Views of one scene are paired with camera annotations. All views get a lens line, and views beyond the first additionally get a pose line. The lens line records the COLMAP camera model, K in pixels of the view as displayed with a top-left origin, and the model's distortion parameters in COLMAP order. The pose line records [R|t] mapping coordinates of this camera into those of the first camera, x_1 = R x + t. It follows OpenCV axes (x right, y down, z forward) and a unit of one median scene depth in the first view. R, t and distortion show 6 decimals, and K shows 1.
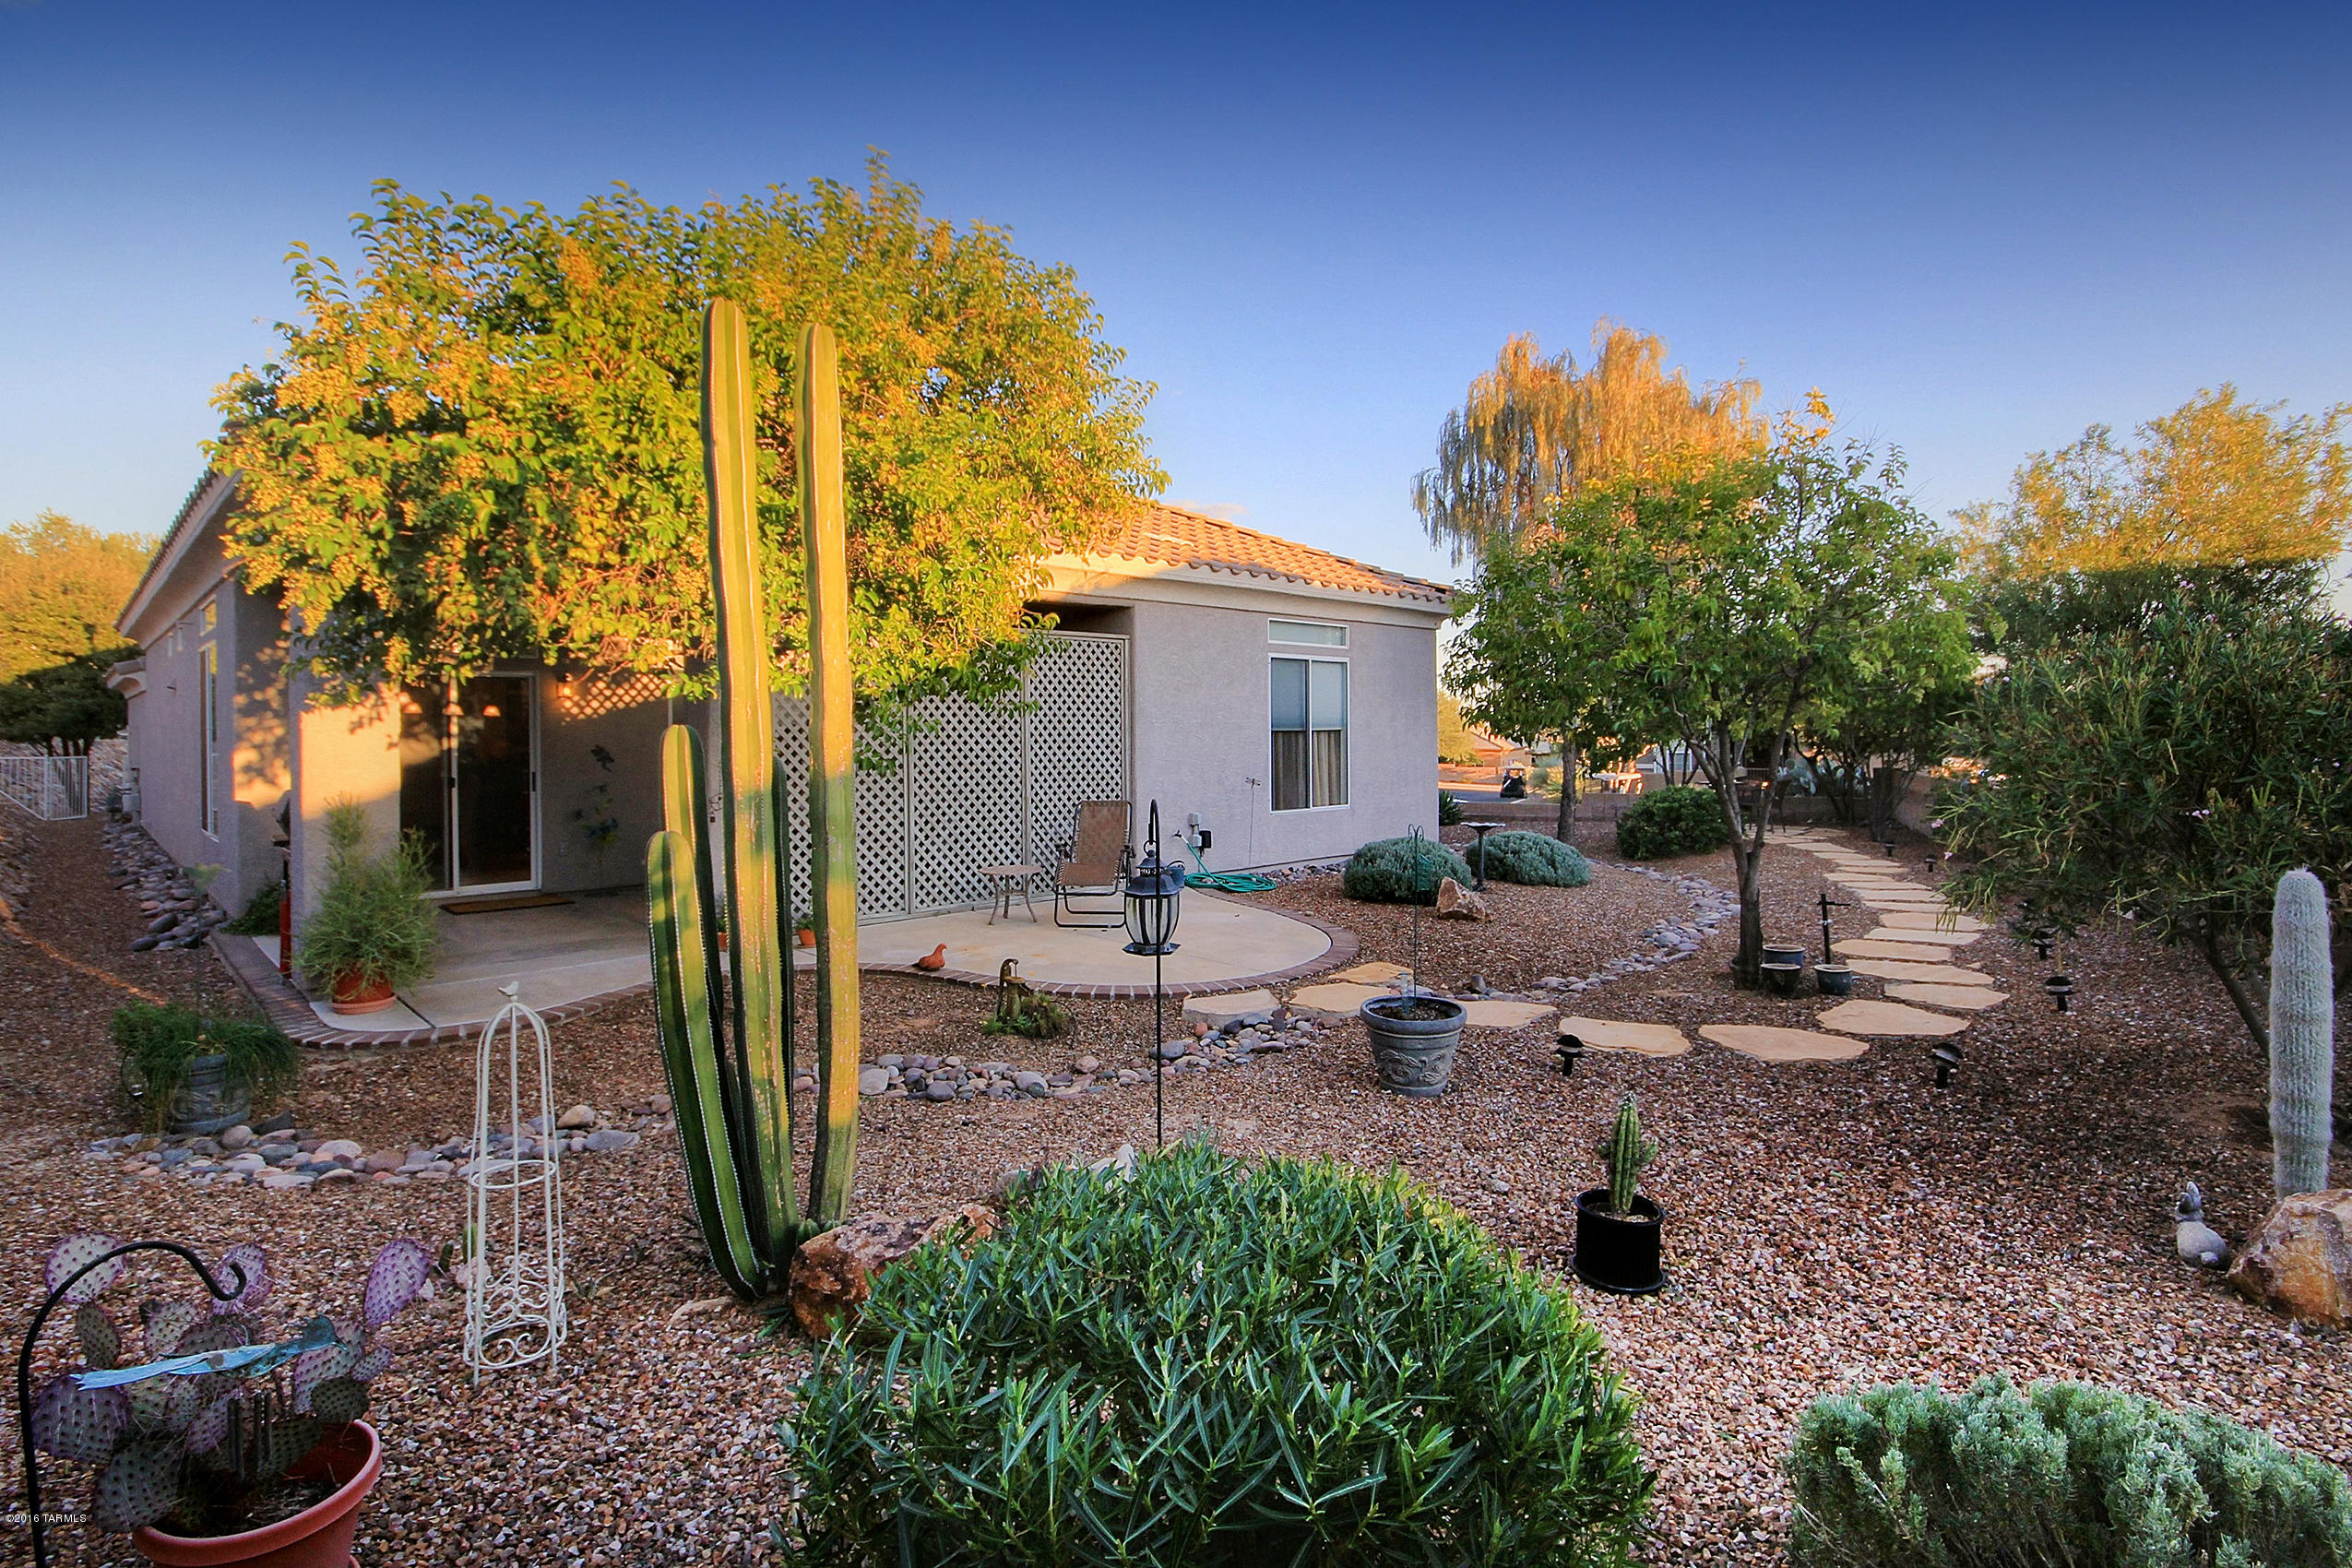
lens RADIAL K [[1097.7, 0, 1188.0], [0, 1097.7, 769.0], [0, 0, 1]] dist [-0.002152, -0.000083]
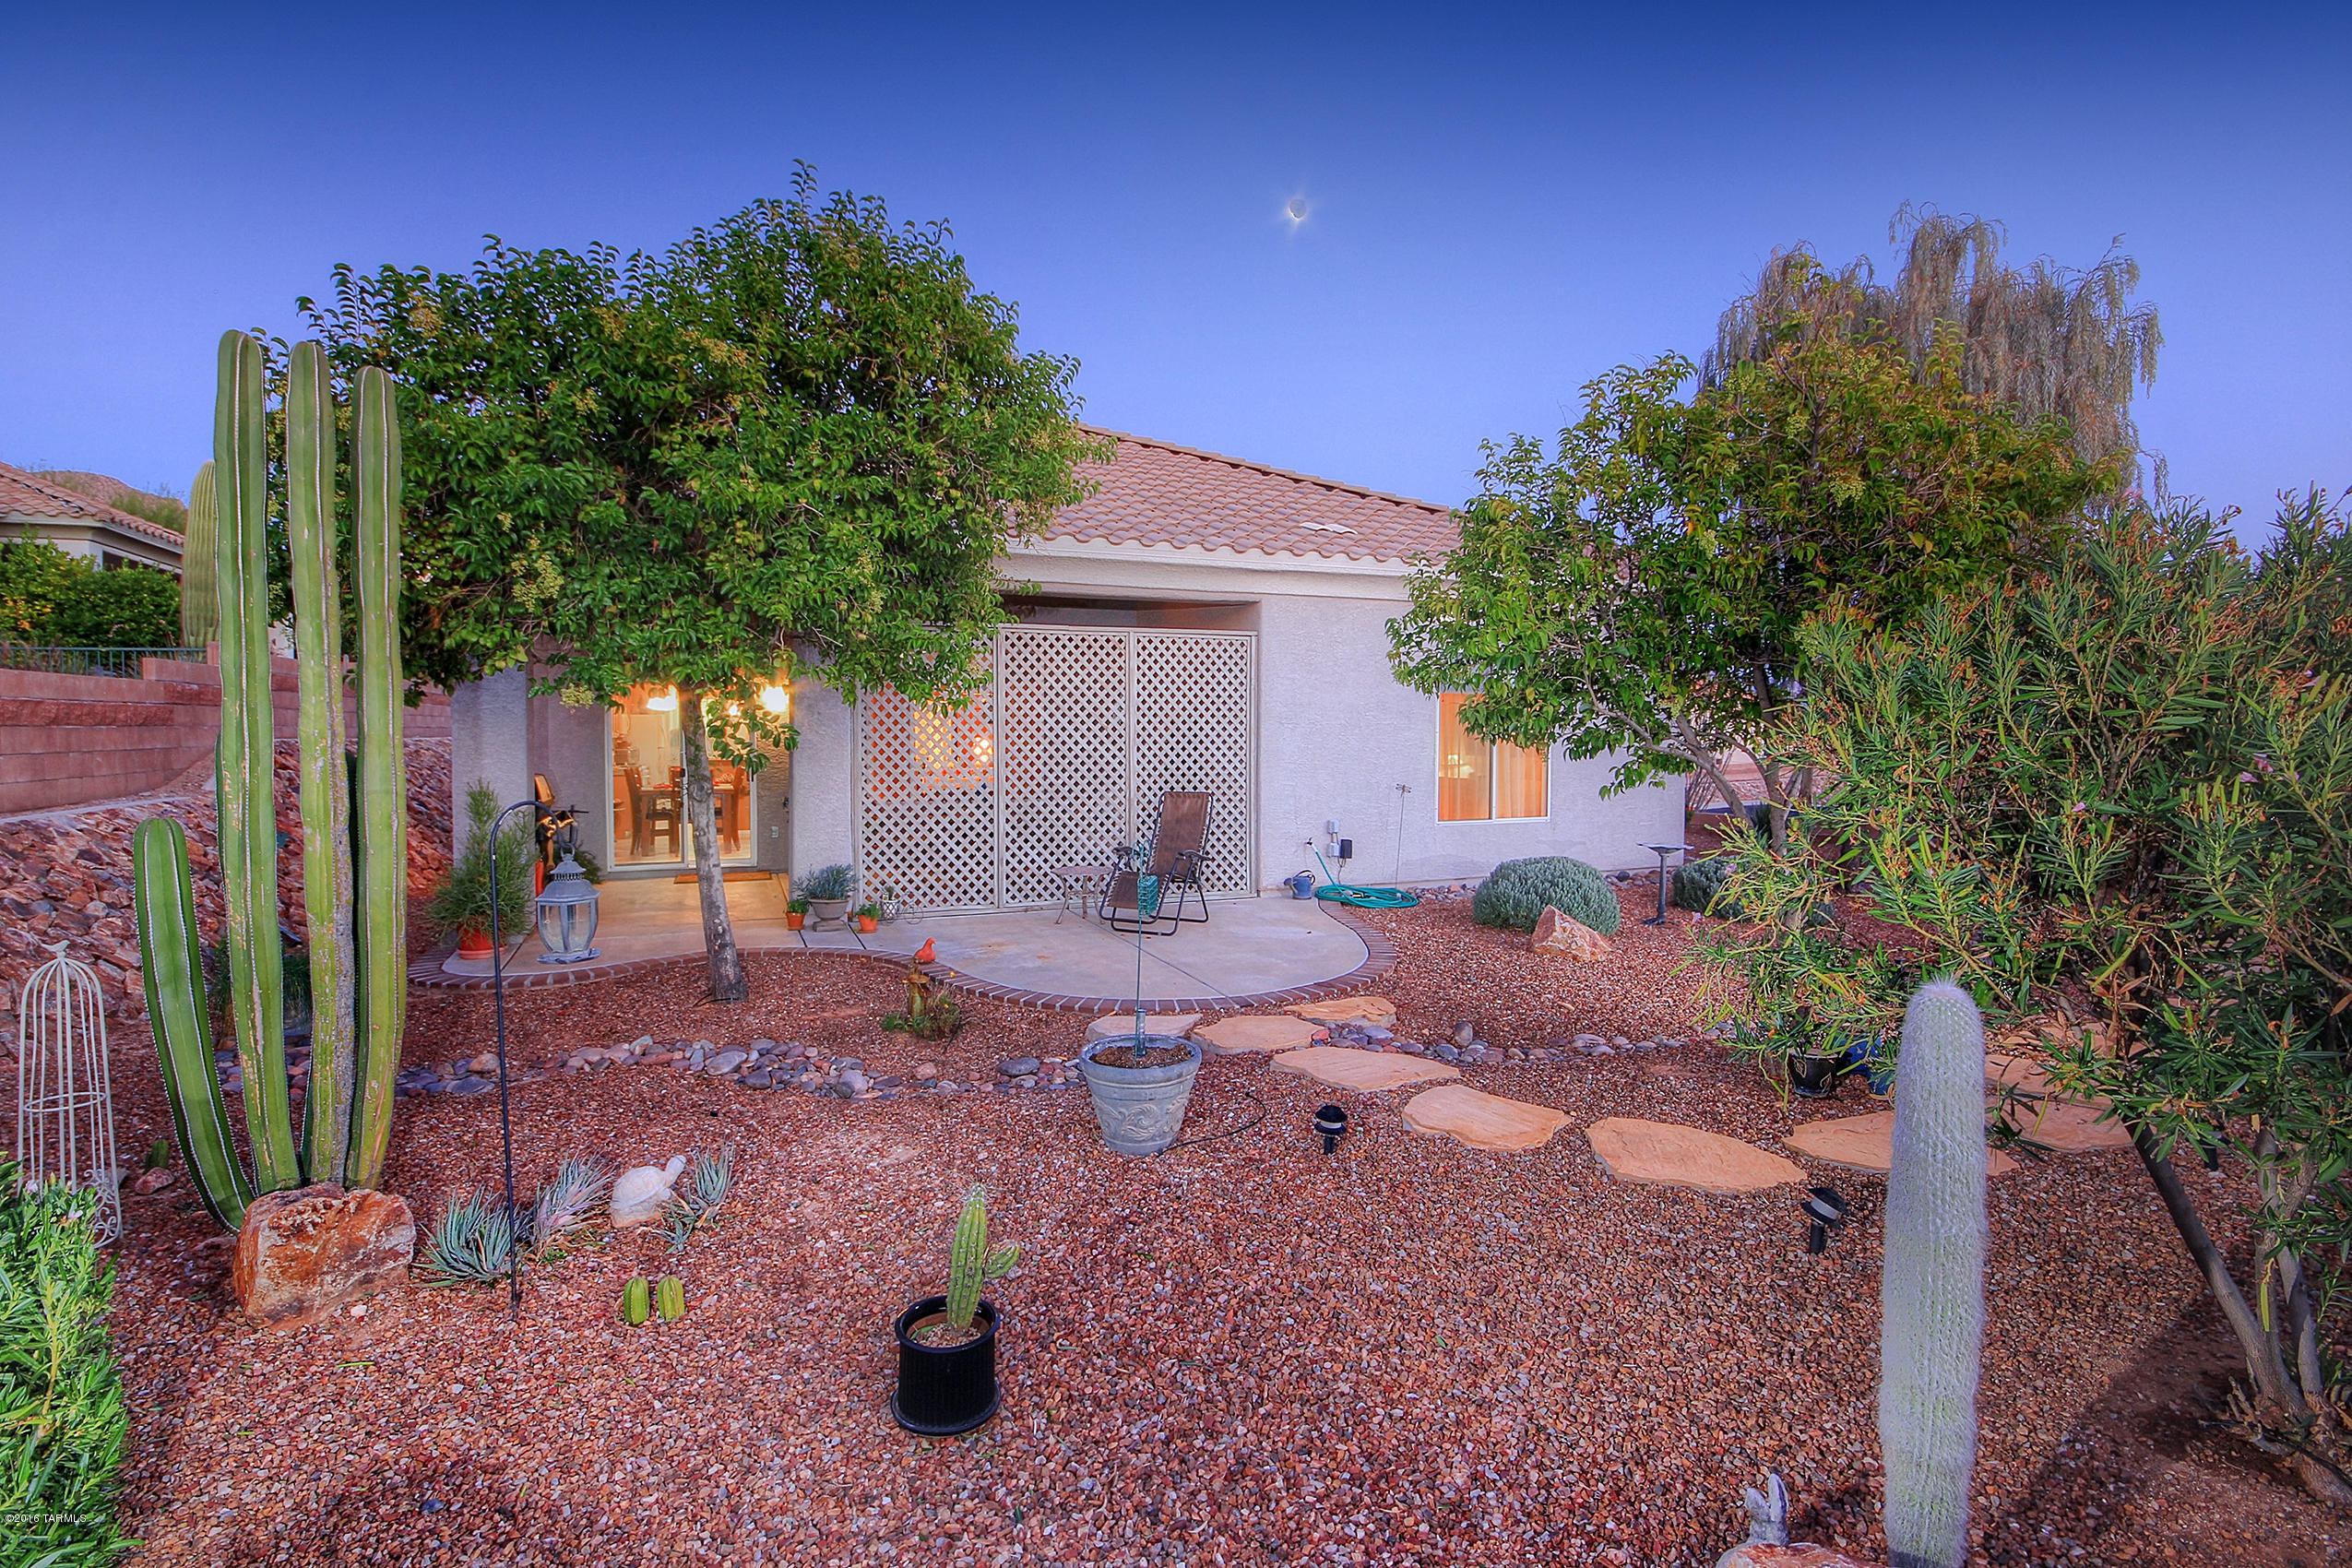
lens RADIAL K [[1097.7, 0, 1177.4], [0, 1097.7, 780.8], [0, 0, 1]] dist [-0.002152, -0.000083]
pose [[0.927808, 0.021281, -0.372451, 0.280738], [-0.017166, 0.999749, 0.014363, -0.005408], [0.372663, -0.006933, 0.927941, 0.103937]]
